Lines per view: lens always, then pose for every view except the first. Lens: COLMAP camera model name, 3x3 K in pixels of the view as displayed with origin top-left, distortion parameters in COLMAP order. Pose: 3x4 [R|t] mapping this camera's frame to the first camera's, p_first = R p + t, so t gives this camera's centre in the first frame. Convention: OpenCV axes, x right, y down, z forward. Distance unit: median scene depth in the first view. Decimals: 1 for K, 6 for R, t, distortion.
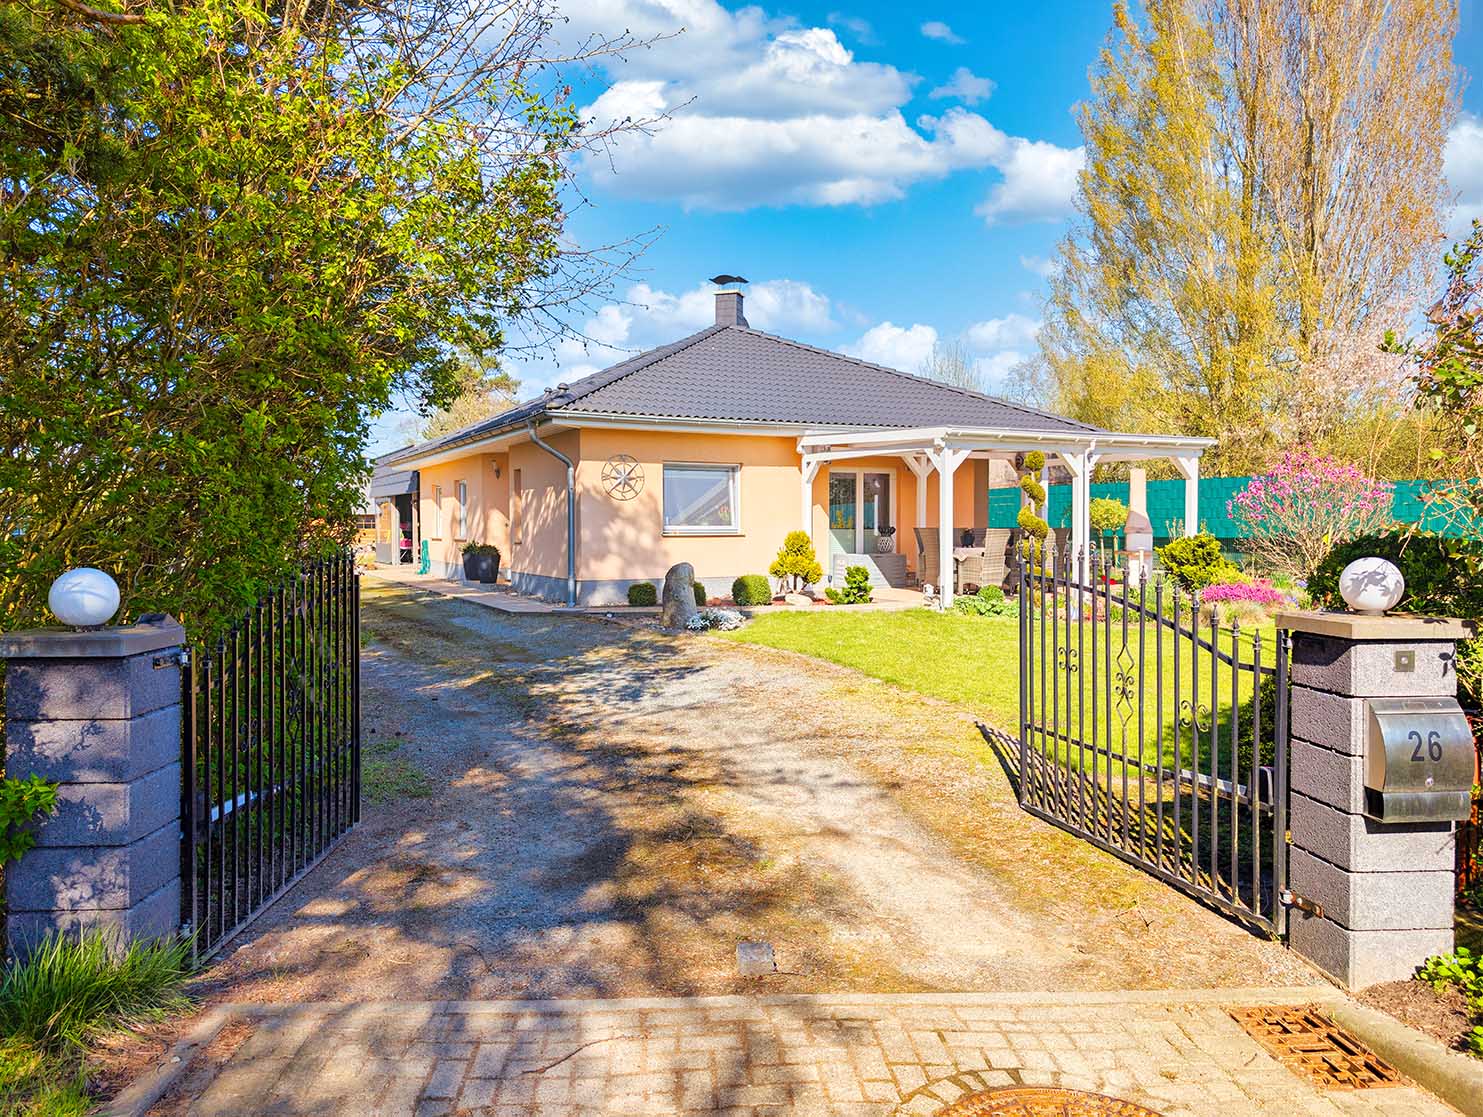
lens RADIAL K [[1047.1, 0, 734.2], [0, 1047.1, 558.7], [0, 0, 1]] dist [0.030945, -0.001400]
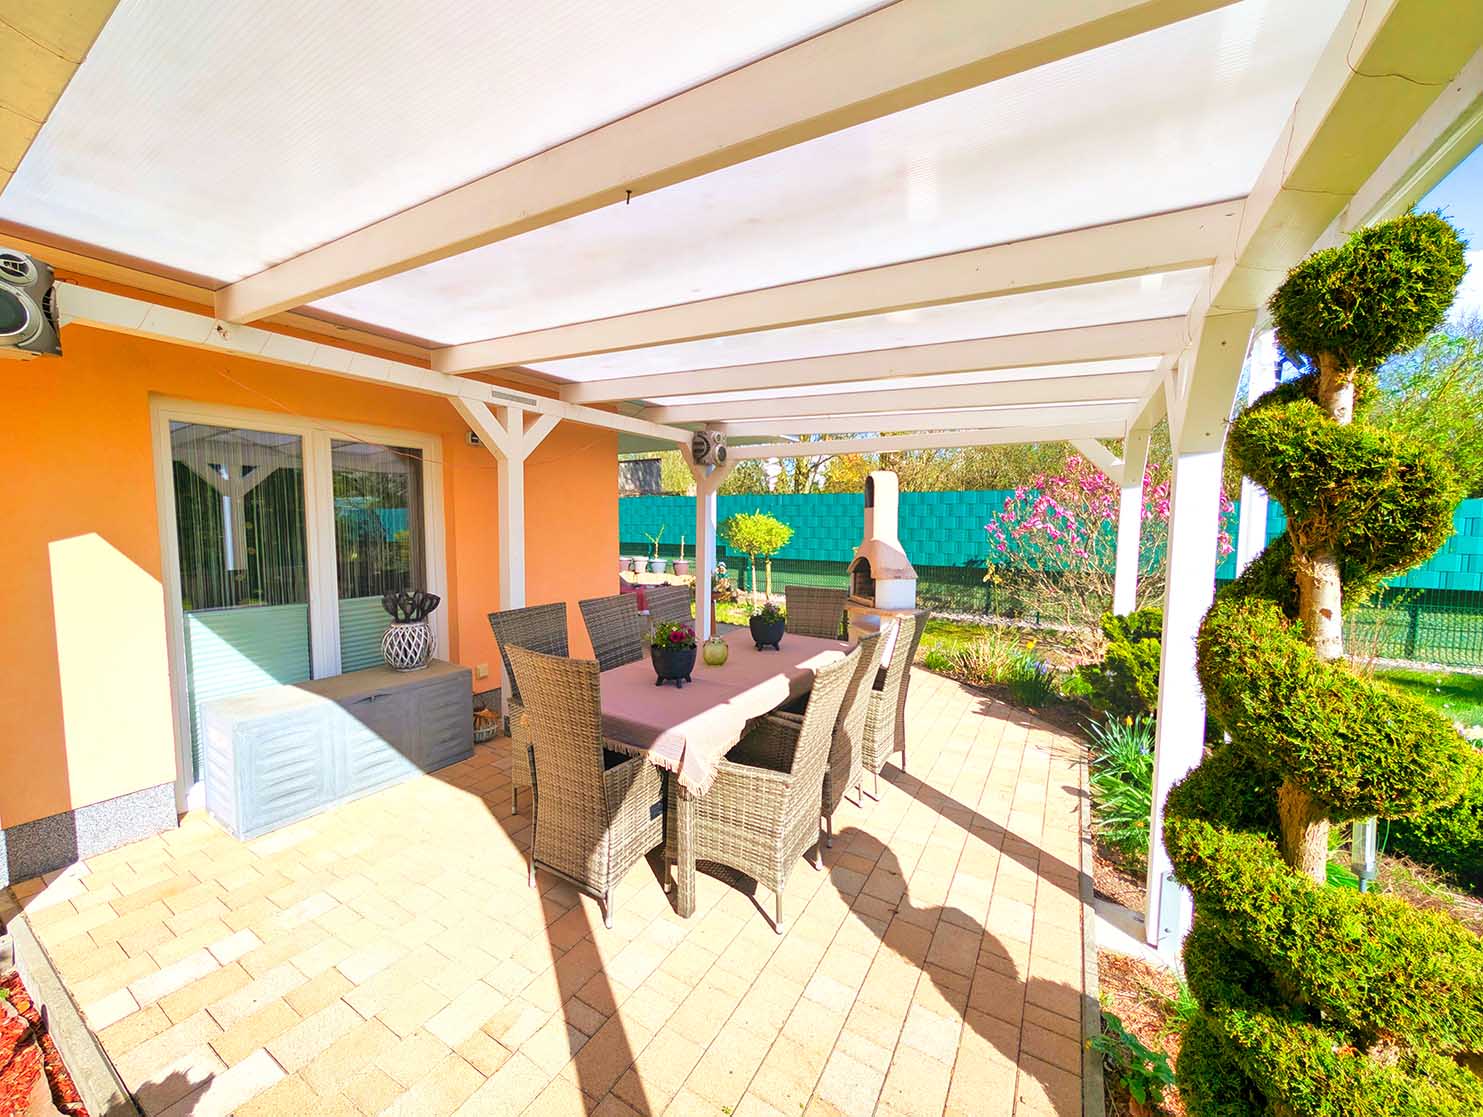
lens RADIAL K [[561.1, 0, 731.4], [0, 561.1, 567.4], [0, 0, 1]] dist [-0.000131, 0.000187]
pose [[0.851974, -0.036243, 0.522328, 0.153882], [0.007205, 0.998318, 0.057519, -0.055107], [-0.523534, -0.045241, 0.850803, 0.864978]]
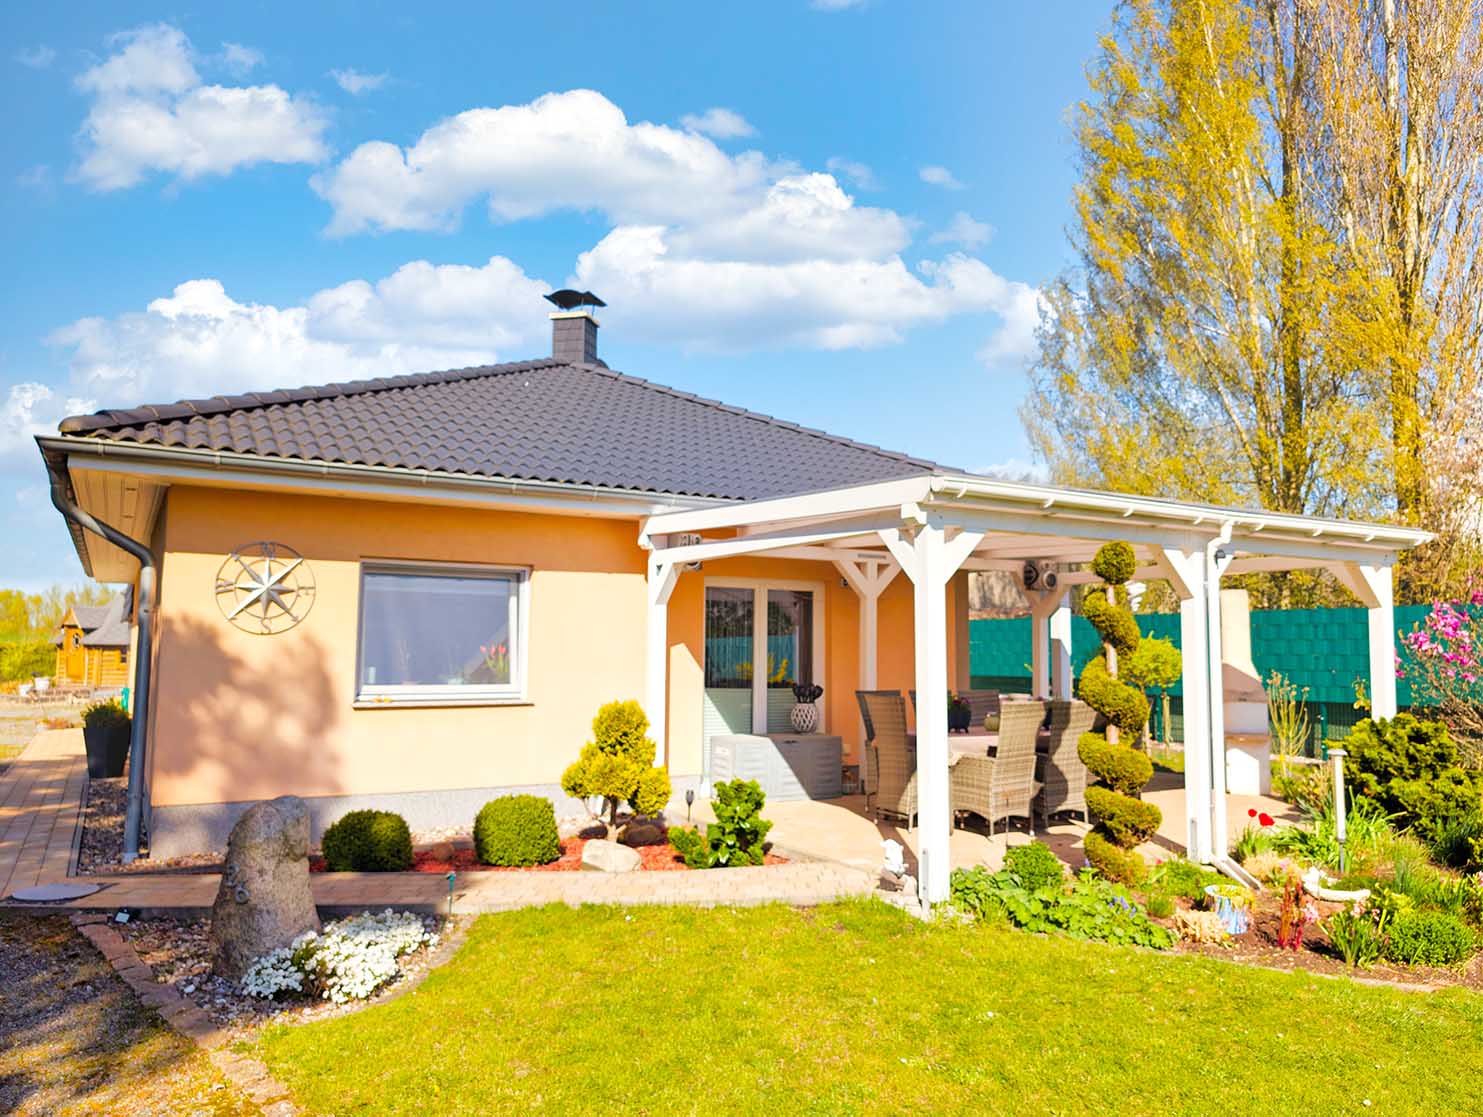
lens RADIAL K [[1047.1, 0, 745.4], [0, 1047.1, 557.8], [0, 0, 1]] dist [0.030945, -0.001400]
pose [[0.997753, 0.015940, 0.065081, 0.083113], [-0.007877, 0.992461, -0.122309, -0.032736], [-0.066540, 0.121522, 0.990356, 0.487214]]
